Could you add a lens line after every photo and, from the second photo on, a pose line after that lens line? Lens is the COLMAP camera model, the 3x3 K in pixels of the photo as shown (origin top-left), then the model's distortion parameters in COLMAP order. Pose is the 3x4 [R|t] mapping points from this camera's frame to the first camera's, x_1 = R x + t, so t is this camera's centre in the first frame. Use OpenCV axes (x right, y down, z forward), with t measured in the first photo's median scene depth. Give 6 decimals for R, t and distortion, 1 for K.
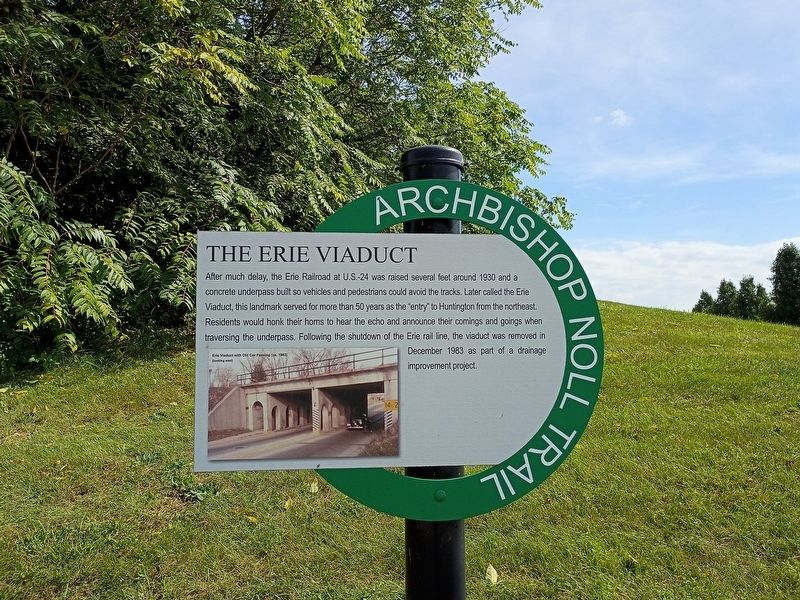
lens RADIAL K [[690.5, 0, 401.8], [0, 690.5, 303.7], [0, 0, 1]] dist [0.051660, -0.029378]
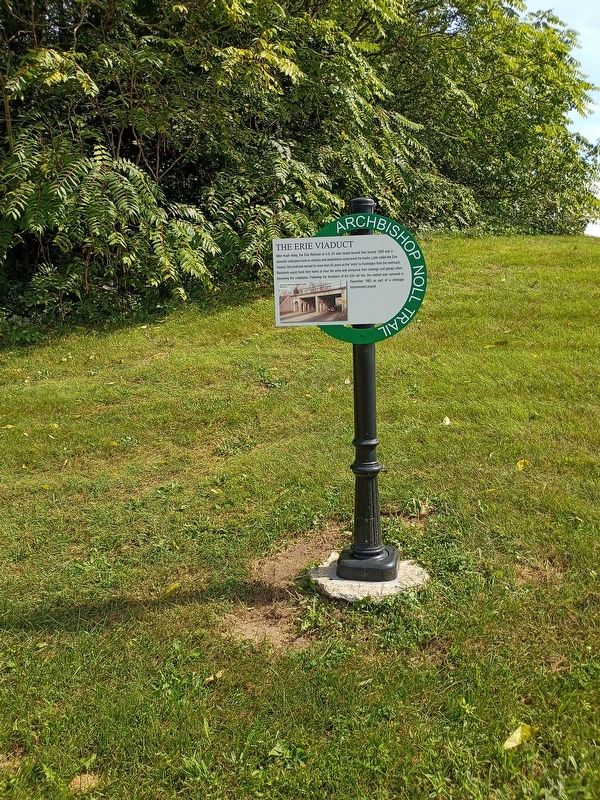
lens RADIAL K [[690.5, 0, 304.4], [0, 690.5, 396.7], [0, 0, 1]] dist [0.051660, -0.029378]
pose [[0.973215, 0.006104, -0.229817, 0.080813], [0.040101, 0.979815, 0.195843, -0.004540], [0.226373, -0.199813, 0.953326, -0.298612]]
